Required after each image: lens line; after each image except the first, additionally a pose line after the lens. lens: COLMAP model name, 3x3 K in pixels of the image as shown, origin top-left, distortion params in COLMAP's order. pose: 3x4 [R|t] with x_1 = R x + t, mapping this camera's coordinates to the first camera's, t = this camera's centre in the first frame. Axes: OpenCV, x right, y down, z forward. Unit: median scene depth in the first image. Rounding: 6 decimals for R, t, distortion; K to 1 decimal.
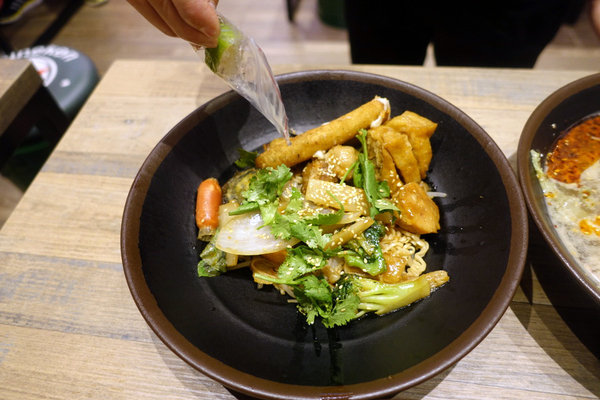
lens RADIAL K [[397.3, 0, 300.2], [0, 397.3, 214.1], [0, 0, 1]] dist [-0.035695, 0.001458]
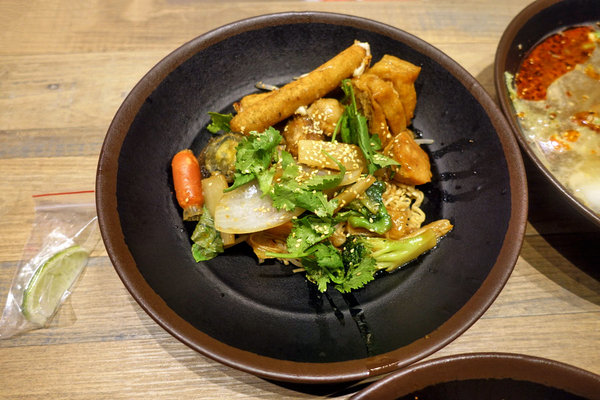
lens RADIAL K [[397.3, 0, 300.2], [0, 397.3, 214.1], [0, 0, 1]] dist [-0.035695, 0.001458]
pose [[0.974231, -0.139833, 0.176975, -0.163448], [0.110568, 0.979969, 0.165637, -0.073092], [-0.196592, -0.141801, 0.970177, 0.080521]]
